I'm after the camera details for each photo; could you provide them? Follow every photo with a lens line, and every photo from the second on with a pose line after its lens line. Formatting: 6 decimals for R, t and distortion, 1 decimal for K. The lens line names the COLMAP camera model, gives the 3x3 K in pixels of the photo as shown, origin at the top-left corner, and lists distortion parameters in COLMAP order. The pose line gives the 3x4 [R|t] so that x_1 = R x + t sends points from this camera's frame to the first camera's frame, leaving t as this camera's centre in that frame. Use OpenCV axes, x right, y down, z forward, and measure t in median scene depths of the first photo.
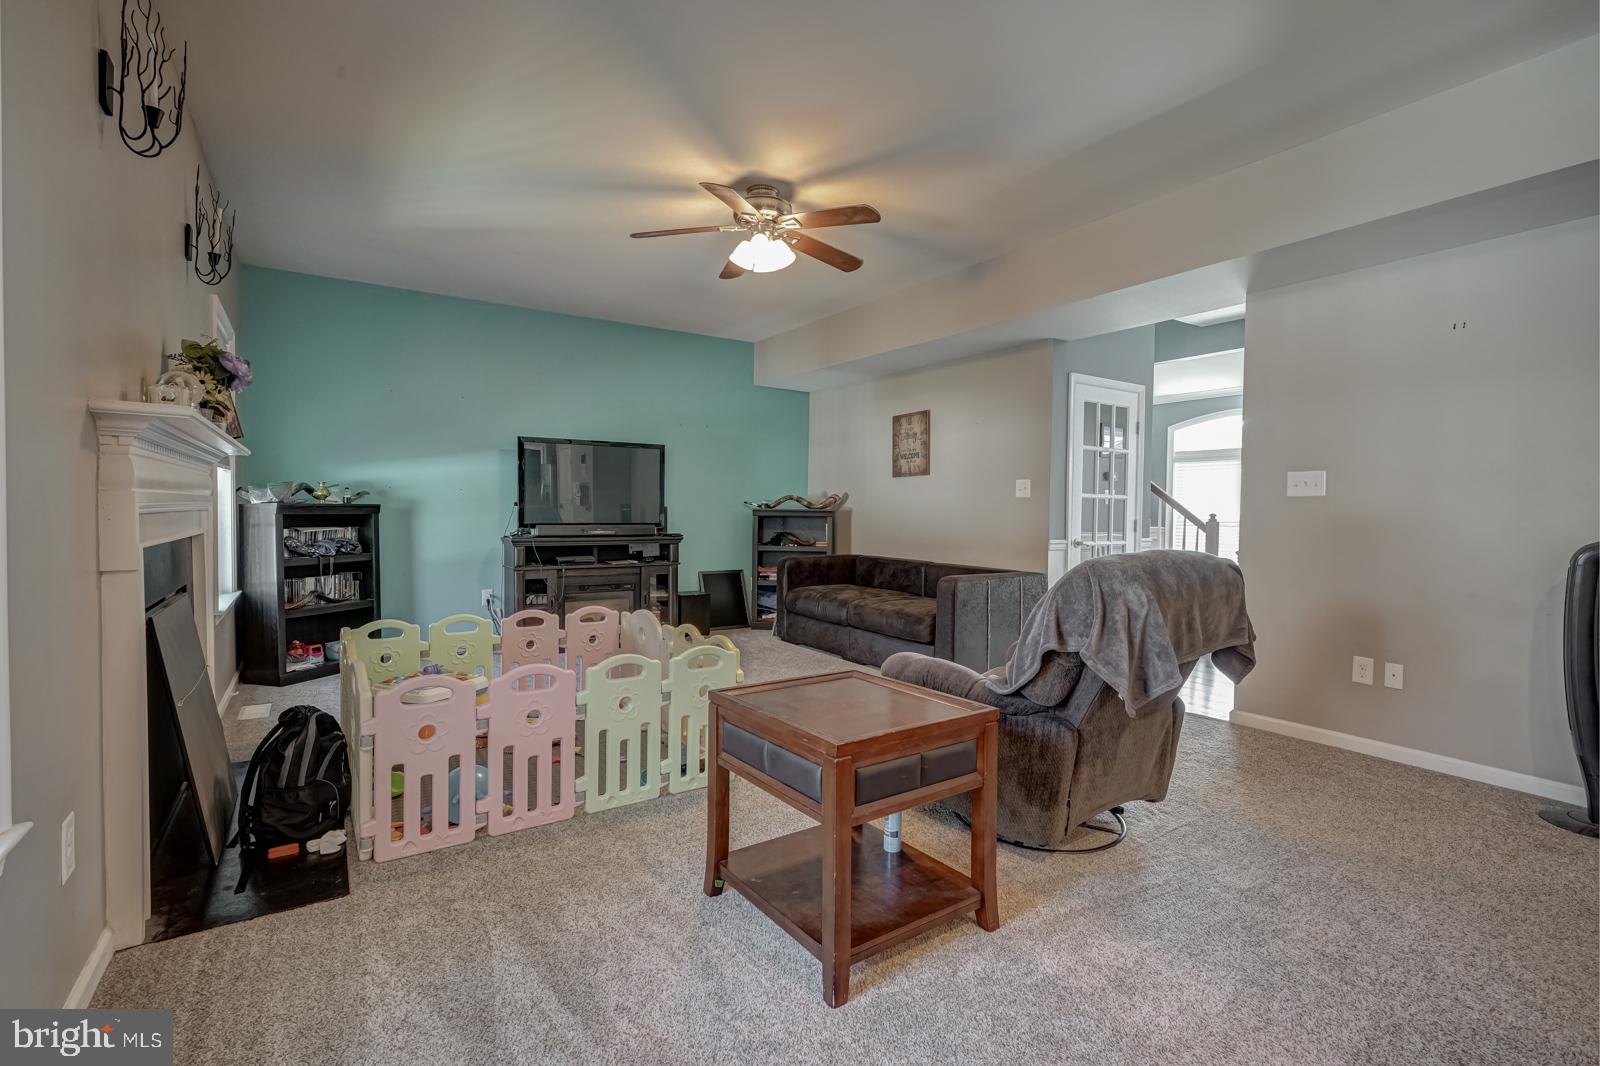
lens RADIAL K [[735.7, 0, 803.4], [0, 735.7, 533.1], [0, 0, 1]] dist [-0.005519, 0.005252]
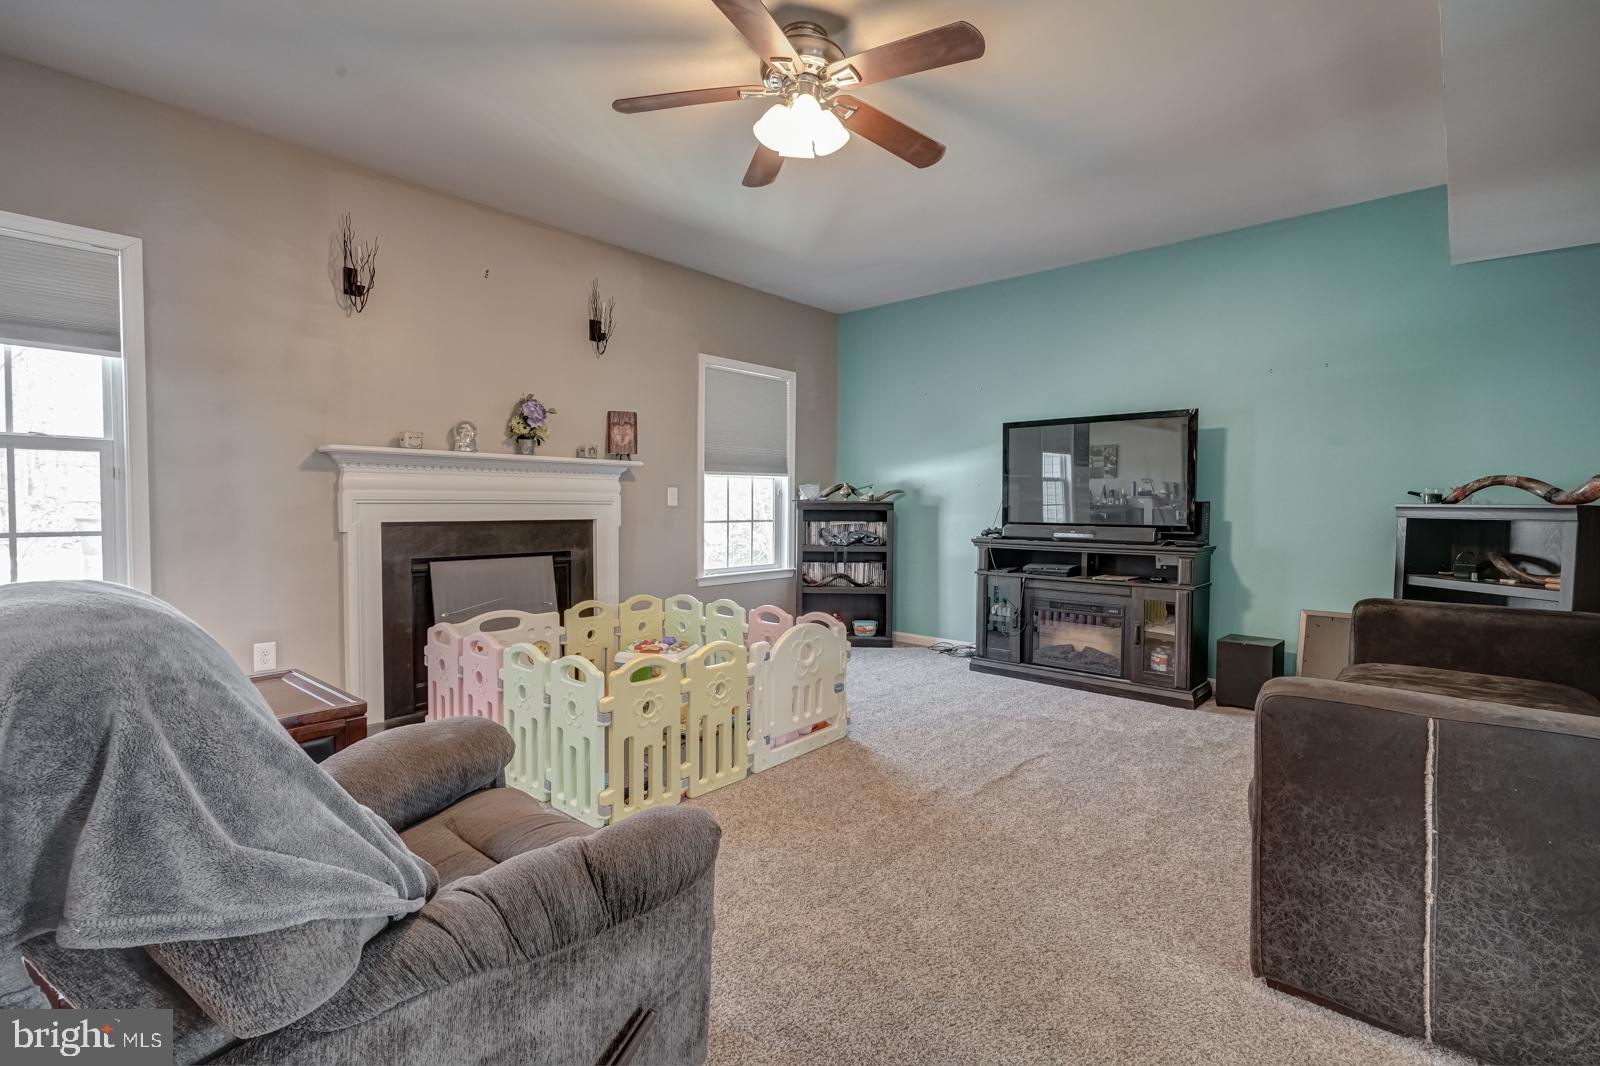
lens RADIAL K [[735.7, 0, 811.8], [0, 735.7, 529.0], [0, 0, 1]] dist [-0.005519, 0.005252]
pose [[0.275477, 0.019726, -0.961105, 0.430441], [-0.042019, 0.999081, 0.008461, -0.002569], [0.960389, 0.038054, 0.276052, 0.588358]]
